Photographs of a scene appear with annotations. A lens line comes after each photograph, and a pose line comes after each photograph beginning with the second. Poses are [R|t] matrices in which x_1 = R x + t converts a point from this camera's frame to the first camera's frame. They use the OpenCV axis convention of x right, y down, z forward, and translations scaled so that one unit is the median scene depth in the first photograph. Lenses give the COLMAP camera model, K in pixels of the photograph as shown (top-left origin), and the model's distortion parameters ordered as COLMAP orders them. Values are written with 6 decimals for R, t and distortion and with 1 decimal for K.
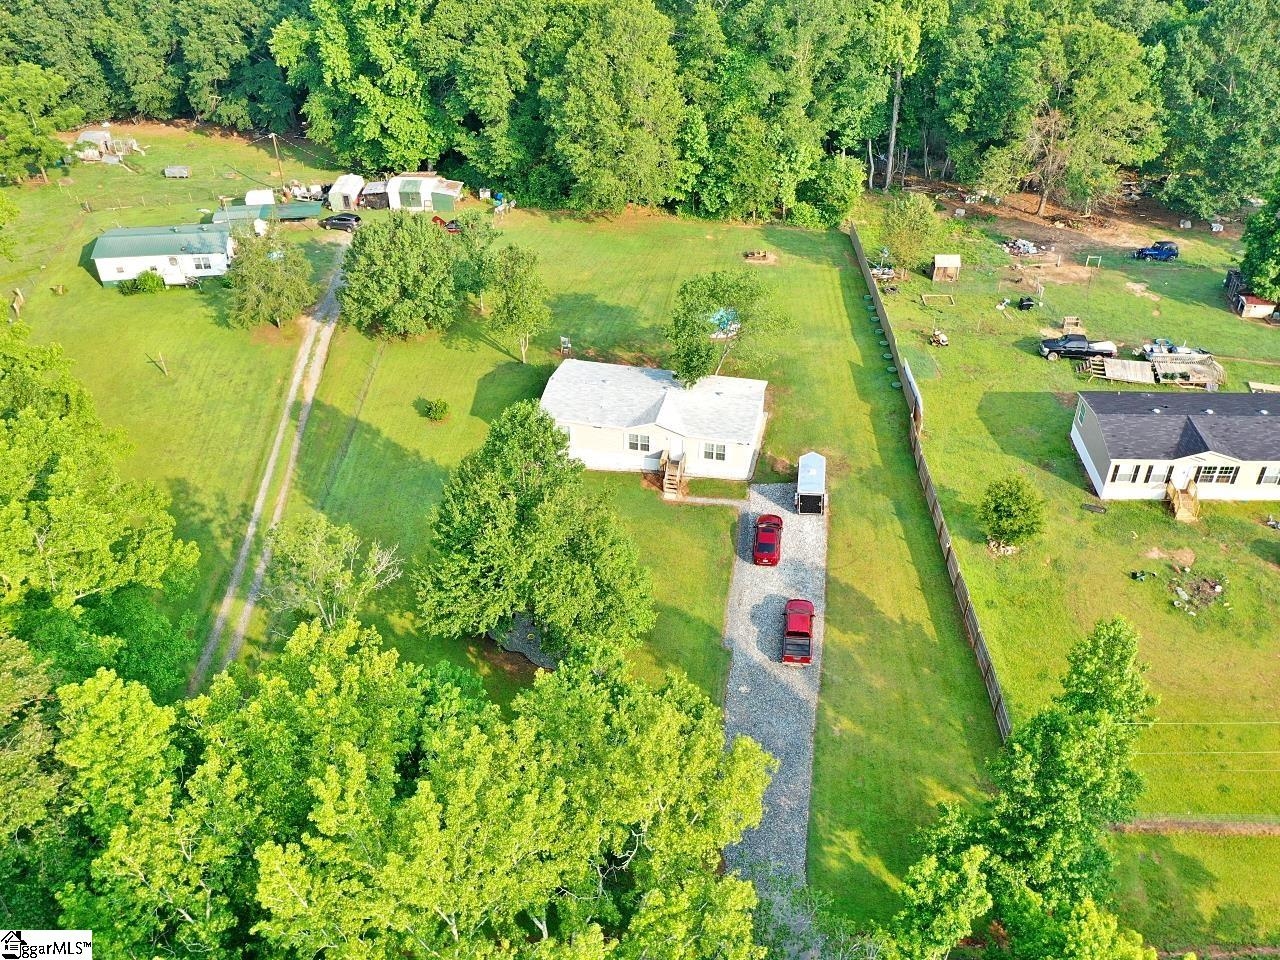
lens RADIAL K [[1140.4, 0, 632.5], [0, 1140.4, 483.0], [0, 0, 1]] dist [0.010586, -0.000287]
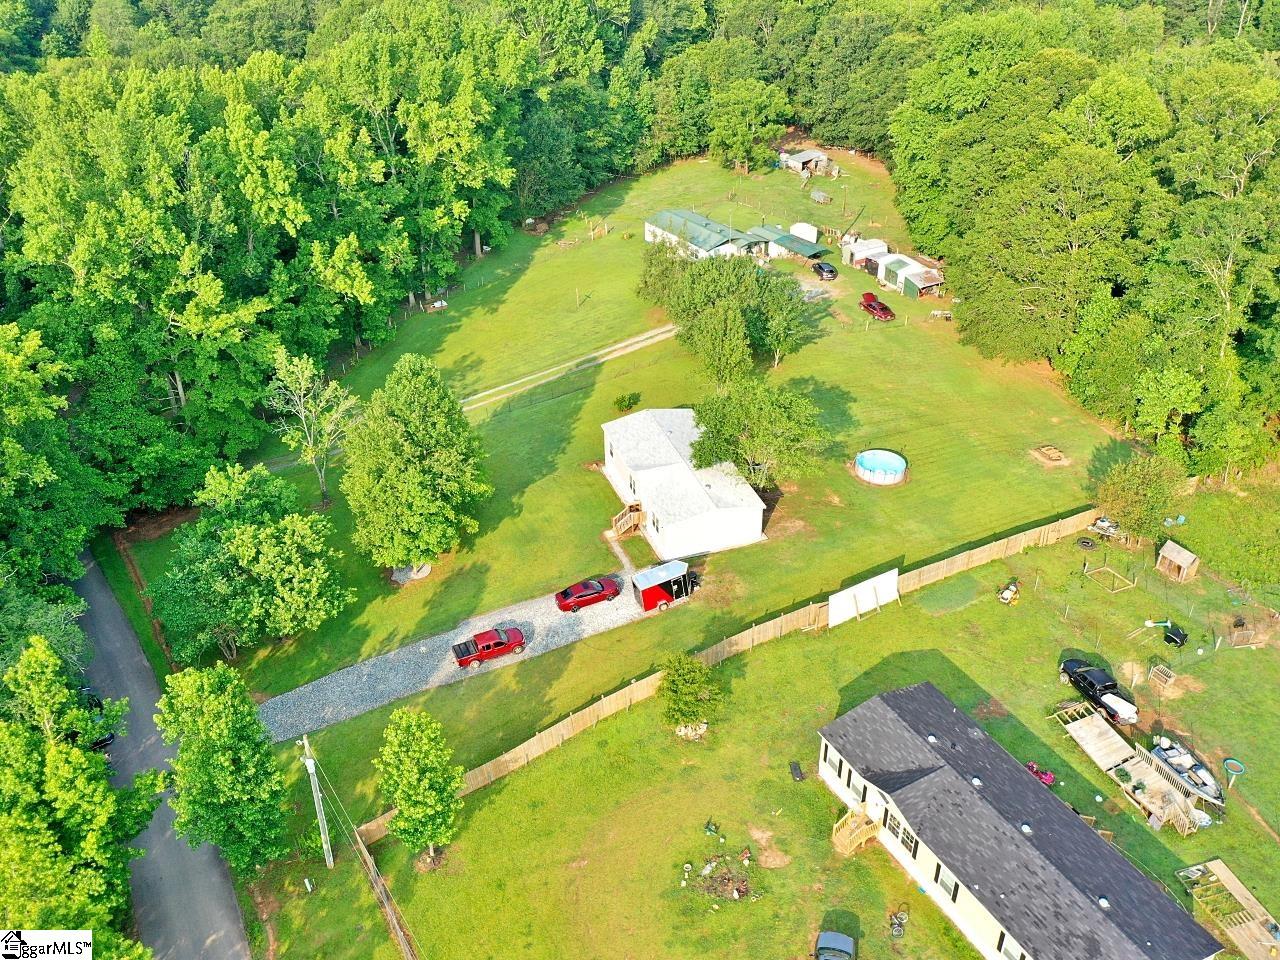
lens RADIAL K [[1140.4, 0, 632.5], [0, 1140.4, 483.0], [0, 0, 1]] dist [0.010586, -0.000287]
pose [[0.524081, 0.483293, -0.701261, 0.776216], [-0.507255, 0.838549, 0.198817, -0.253948], [0.684129, 0.251522, 0.684620, 0.228690]]
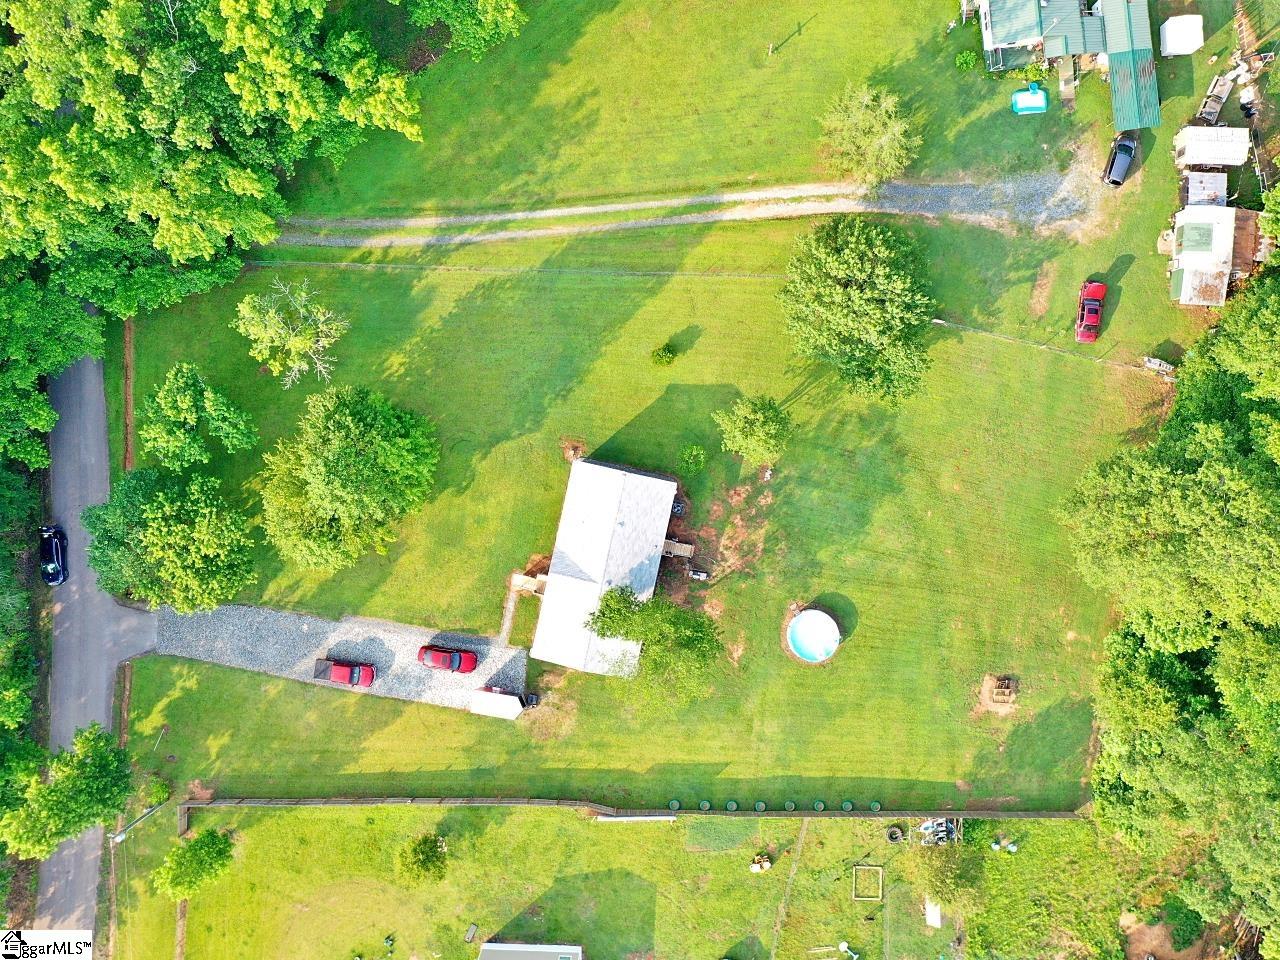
lens RADIAL K [[1140.4, 0, 632.5], [0, 1140.4, 483.0], [0, 0, 1]] dist [0.010586, -0.000287]
pose [[0.011602, 0.999778, 0.017594, -0.080542], [-0.588666, -0.007394, 0.808342, -0.954825], [0.808293, -0.019736, 0.588450, 0.402505]]
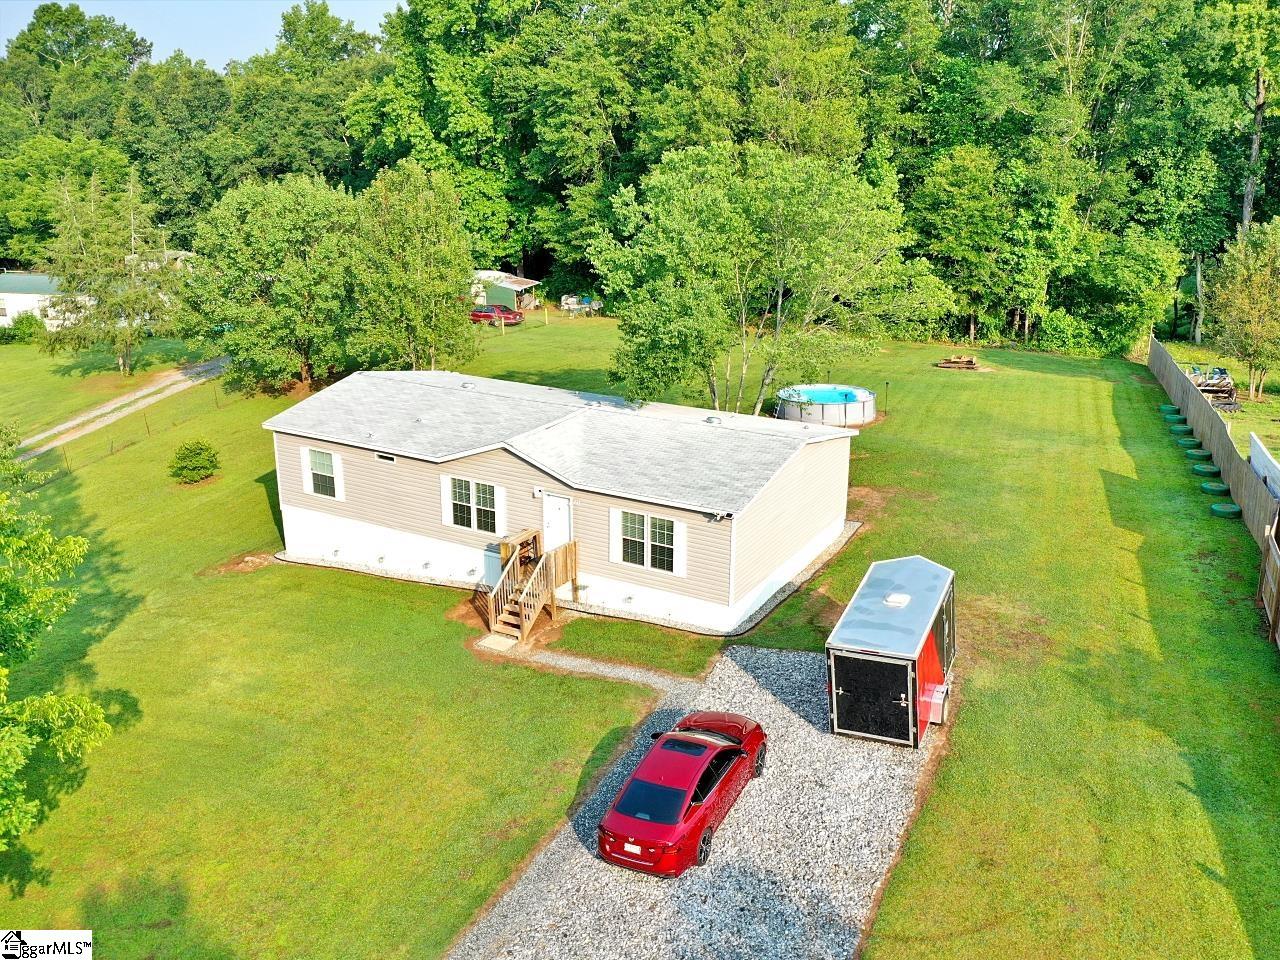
lens RADIAL K [[1140.4, 0, 632.5], [0, 1140.4, 483.0], [0, 0, 1]] dist [0.010586, -0.000287]
pose [[0.954344, 0.104834, -0.279709, 0.159746], [-0.189823, 0.935850, -0.296905, 0.059759], [0.230640, 0.336445, 0.913023, 0.648829]]
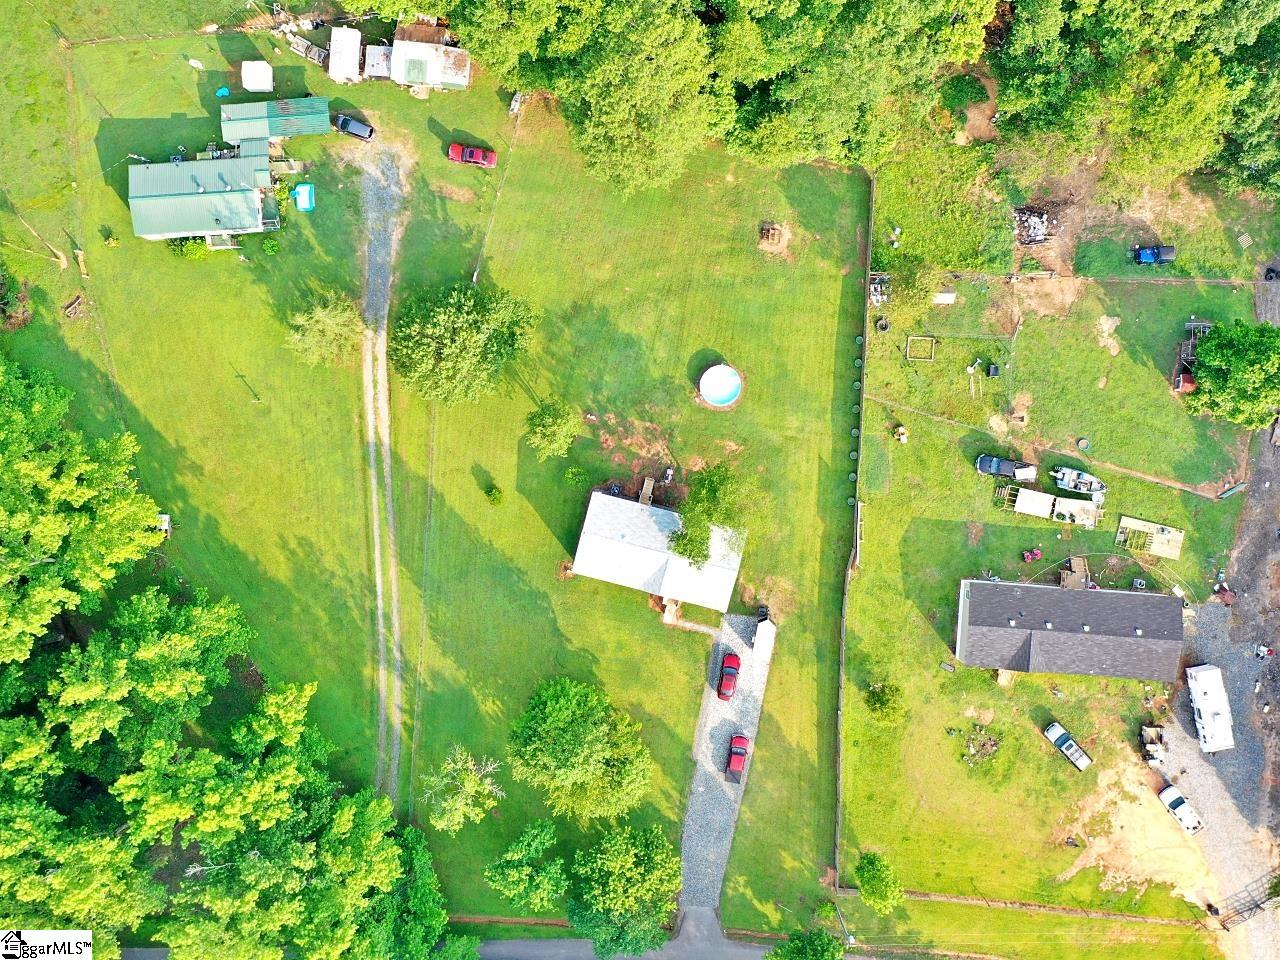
lens RADIAL K [[1088.6, 0, 640.0], [0, 1088.6, 480.0], [0, 0, 1]] dist [-0.003524, -0.006821]
pose [[0.999671, 0.025610, -0.001714, -0.004354], [-0.013544, 0.583027, 0.812340, -1.169989], [0.021804, -0.812049, 0.583182, 0.325314]]
